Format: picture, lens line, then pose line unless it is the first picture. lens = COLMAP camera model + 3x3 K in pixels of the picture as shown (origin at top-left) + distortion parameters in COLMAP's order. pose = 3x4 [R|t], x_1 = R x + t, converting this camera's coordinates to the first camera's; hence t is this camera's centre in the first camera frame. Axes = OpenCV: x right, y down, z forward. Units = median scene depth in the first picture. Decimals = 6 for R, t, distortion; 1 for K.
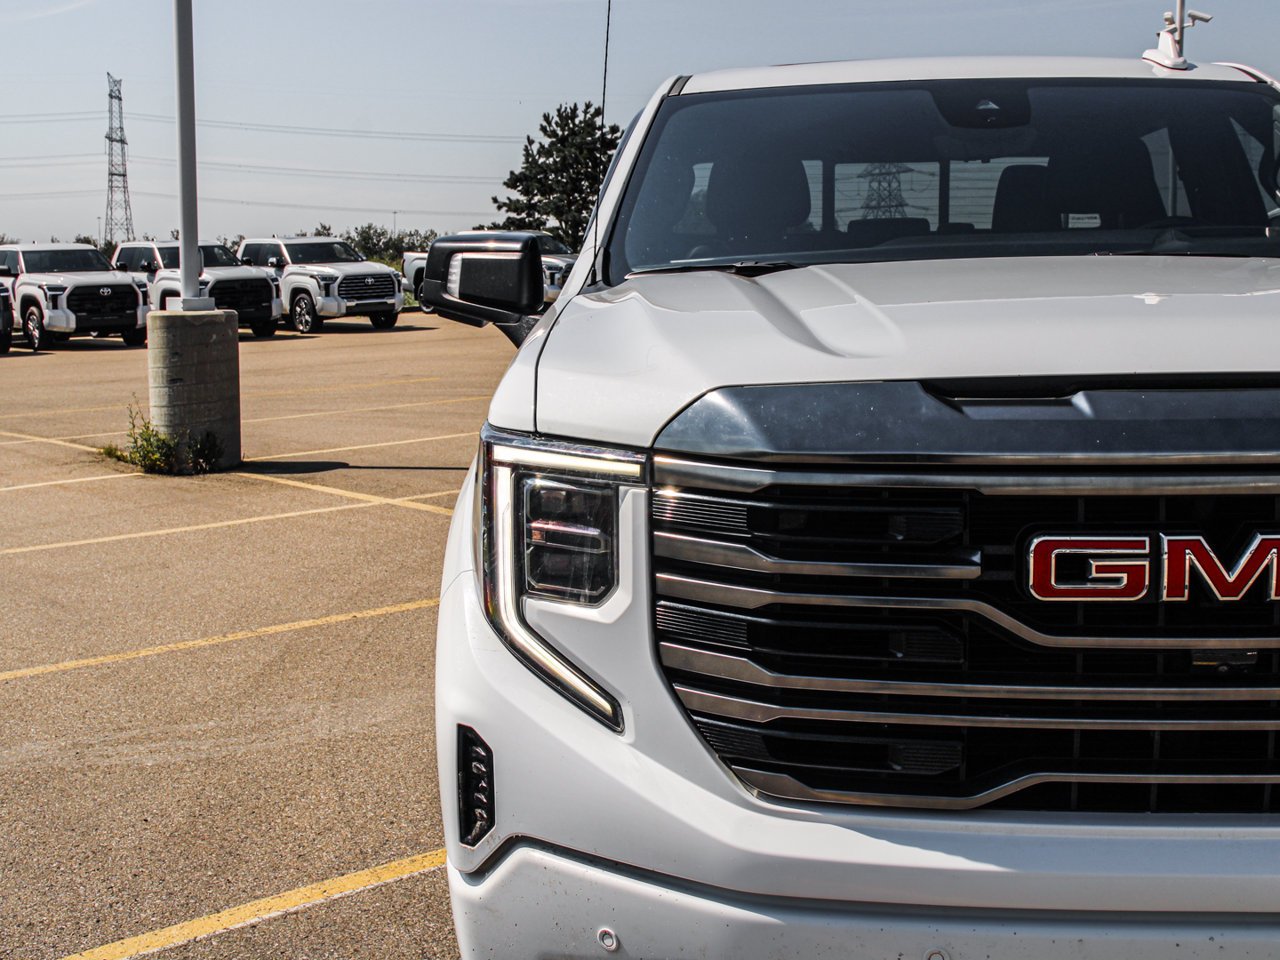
lens RADIAL K [[1645.1, 0, 640.0], [0, 1645.1, 480.0], [0, 0, 1]] dist [-0.009927, 0.031630]
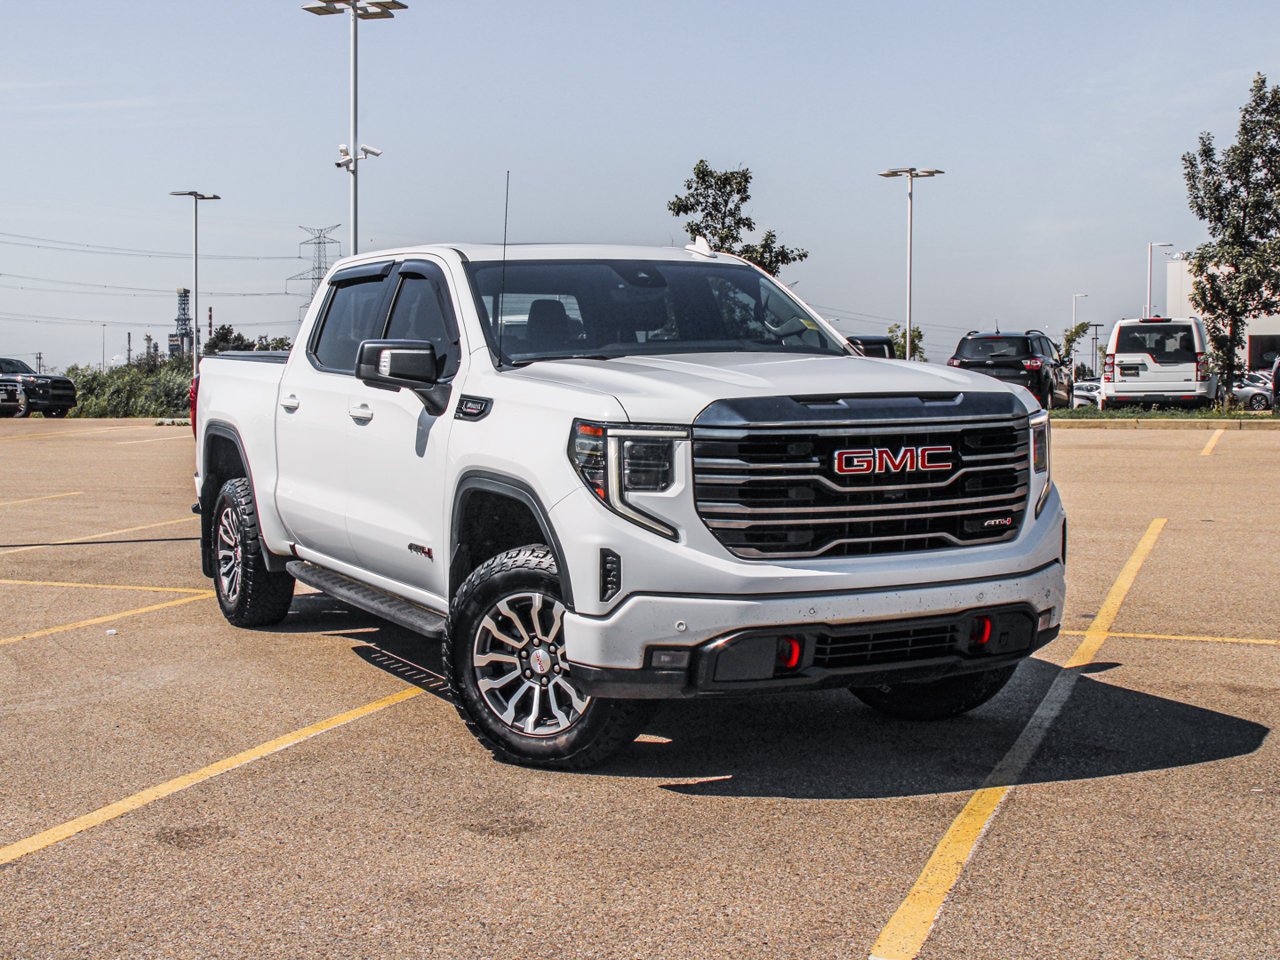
lens RADIAL K [[1734.0, 0, 640.0], [0, 1734.0, 480.0], [0, 0, 1]] dist [-0.013048, 0.036179]
pose [[0.867546, -0.027706, 0.496585, -0.229221], [0.062935, 0.996537, -0.054350, 0.033887], [-0.493360, 0.078404, 0.866285, -0.207754]]
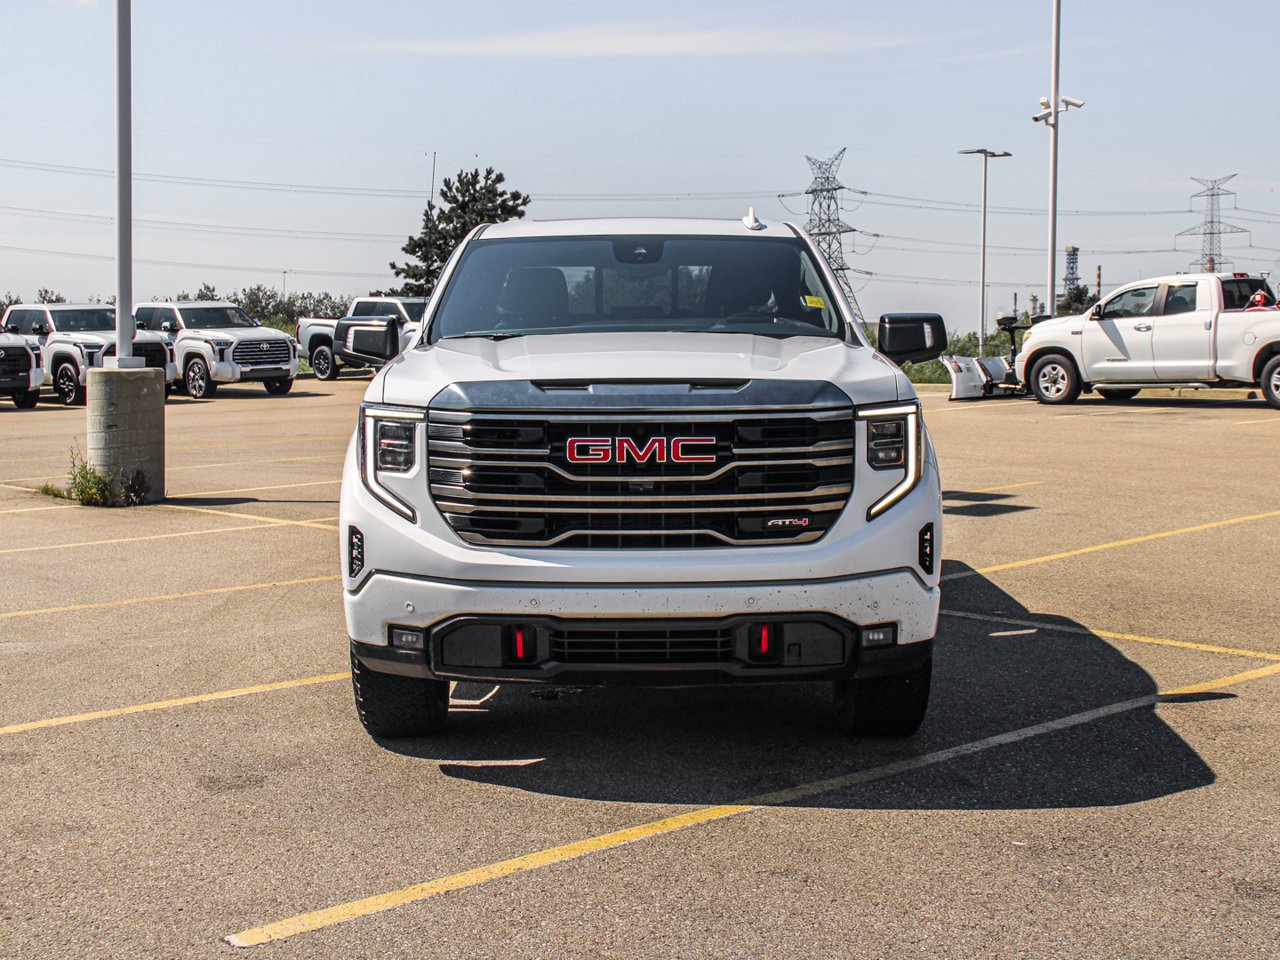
lens RADIAL K [[1787.9, 0, 625.2], [0, 1787.9, 480.1], [0, 0, 1]] dist [0.005526, 0.073836]
pose [[0.999122, 0.007713, 0.041180, 0.032674], [-0.005713, 0.998809, -0.048459, 0.037095], [-0.041505, 0.048182, 0.997976, -0.288729]]
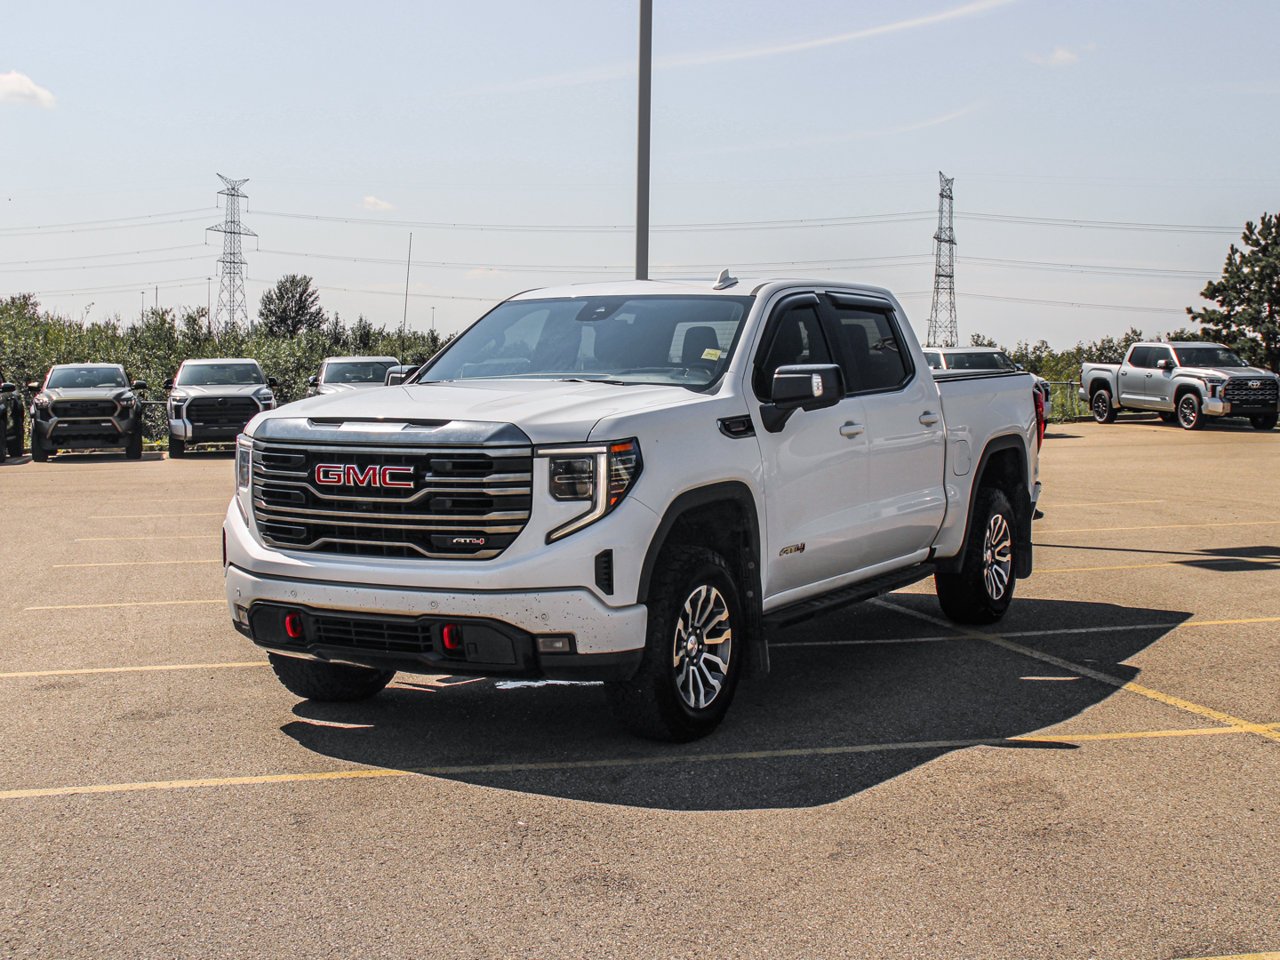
lens RADIAL K [[1734.0, 0, 640.0], [0, 1734.0, 480.0], [0, 0, 1]] dist [-0.013048, 0.036179]
pose [[0.896965, 0.044127, -0.439894, 0.364283], [-0.073664, 0.996014, -0.050292, 0.029932], [0.435921, 0.077515, 0.896640, -0.285830]]
